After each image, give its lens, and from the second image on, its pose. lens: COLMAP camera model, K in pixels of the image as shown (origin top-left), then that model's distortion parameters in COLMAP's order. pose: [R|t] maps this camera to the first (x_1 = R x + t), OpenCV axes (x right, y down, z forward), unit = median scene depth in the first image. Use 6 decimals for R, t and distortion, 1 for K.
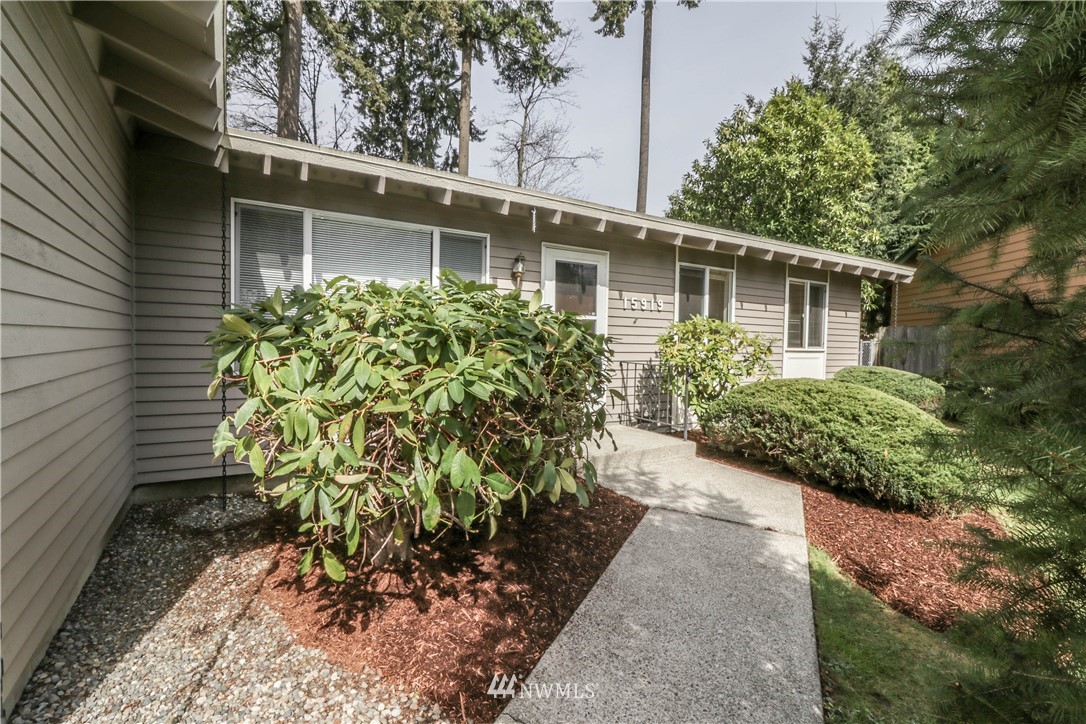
lens RADIAL K [[503.6, 0, 537.5], [0, 503.6, 358.7], [0, 0, 1]] dist [0.002119, -0.014059]
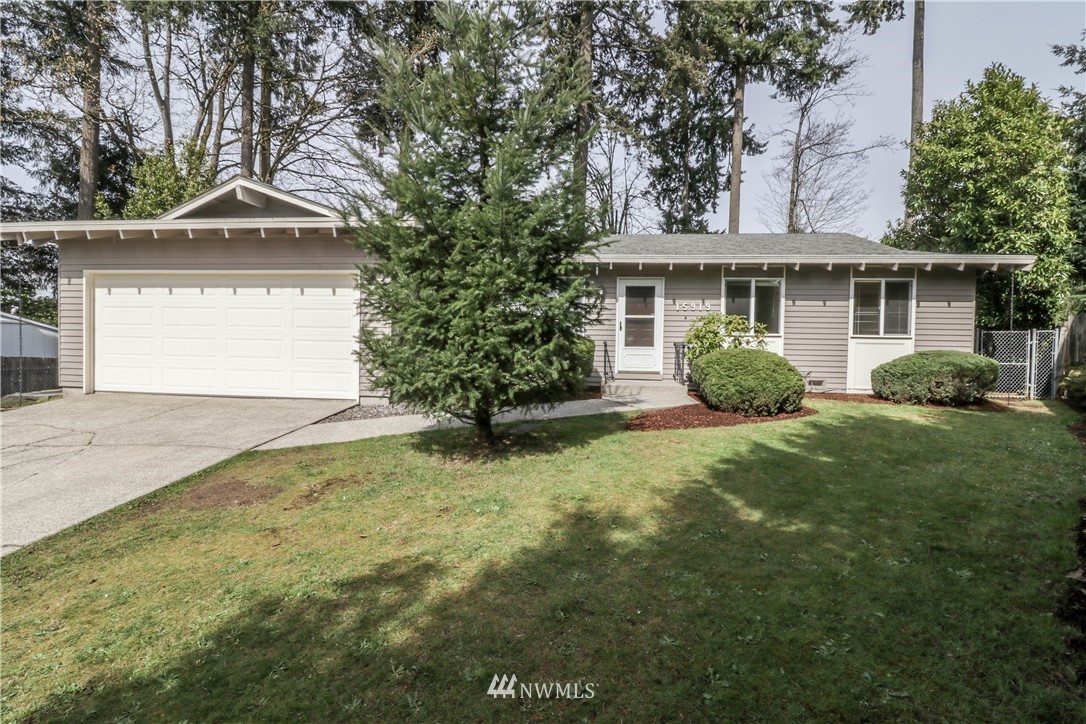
lens RADIAL K [[503.6, 0, 537.5], [0, 503.6, 358.7], [0, 0, 1]] dist [0.002119, -0.014059]
pose [[0.793528, 0.012016, -0.608415, 0.595793], [-0.021385, 0.999738, -0.008146, 0.060200], [0.608158, 0.019475, 0.793577, -0.423812]]
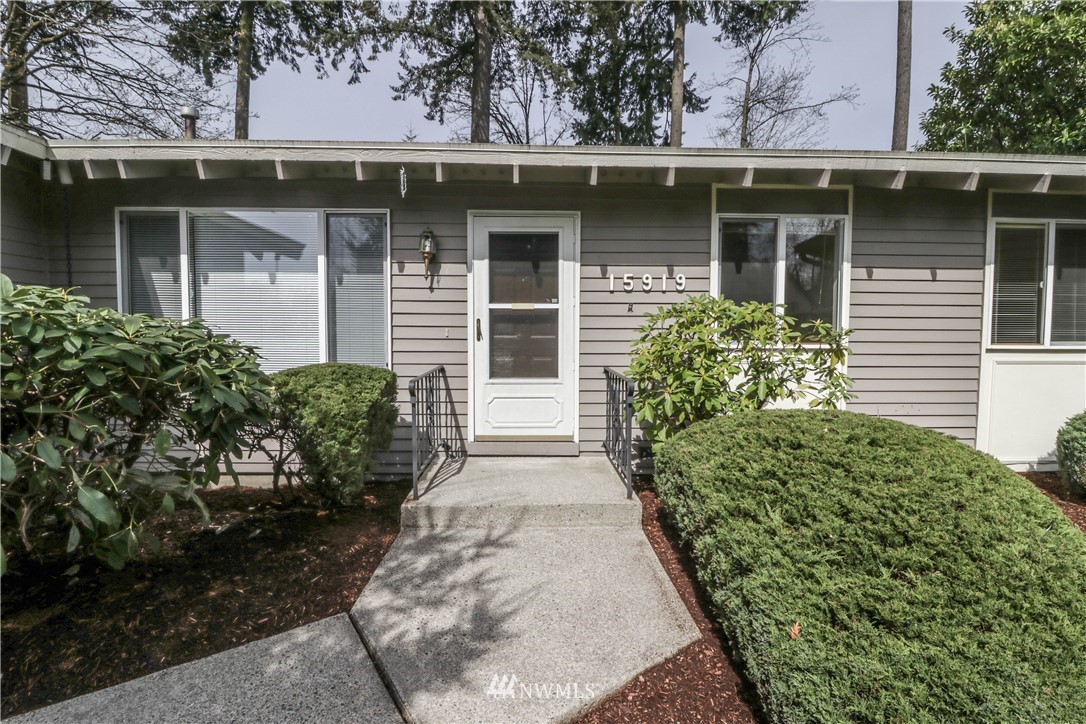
lens RADIAL K [[503.6, 0, 537.5], [0, 503.6, 358.7], [0, 0, 1]] dist [0.002119, -0.014059]
pose [[0.865080, 0.011273, -0.501507, 0.318948], [-0.003319, 0.999854, 0.016750, -0.012347], [0.501623, -0.012826, 0.864992, 0.254136]]
